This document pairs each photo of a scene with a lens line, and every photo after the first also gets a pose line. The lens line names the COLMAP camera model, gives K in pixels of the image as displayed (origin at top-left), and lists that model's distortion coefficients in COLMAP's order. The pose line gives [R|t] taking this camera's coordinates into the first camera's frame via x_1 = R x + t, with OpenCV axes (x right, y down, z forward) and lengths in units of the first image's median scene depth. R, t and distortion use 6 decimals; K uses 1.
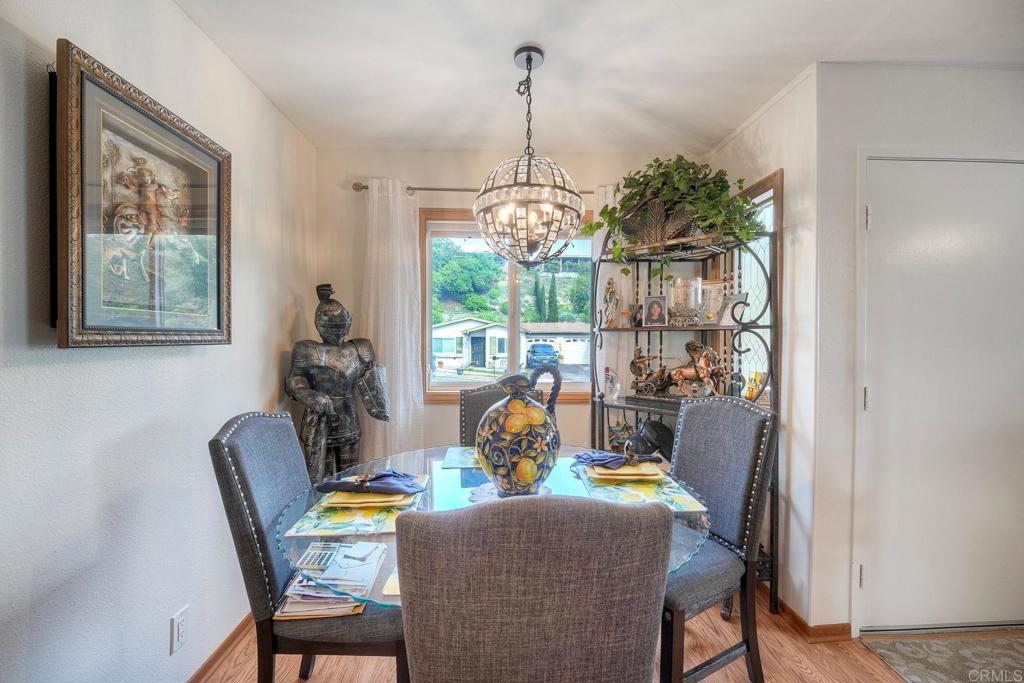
lens RADIAL K [[423.3, 0, 522.6], [0, 423.3, 341.7], [0, 0, 1]] dist [0.000307, -0.000030]
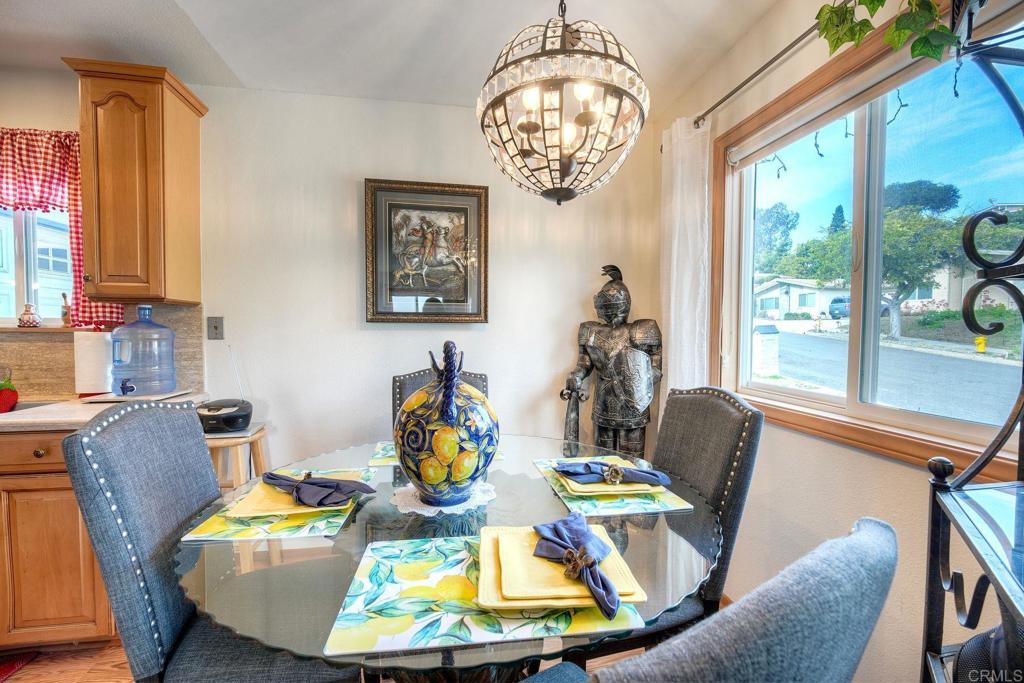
lens RADIAL K [[431.0, 0, 510.5], [0, 431.0, 344.6], [0, 0, 1]] dist [0.020303, -0.014577]
pose [[0.101974, 0.033806, -0.994212, 0.747299], [-0.013530, 0.999377, 0.032593, 0.030076], [0.994695, 0.010128, 0.102368, 0.935336]]
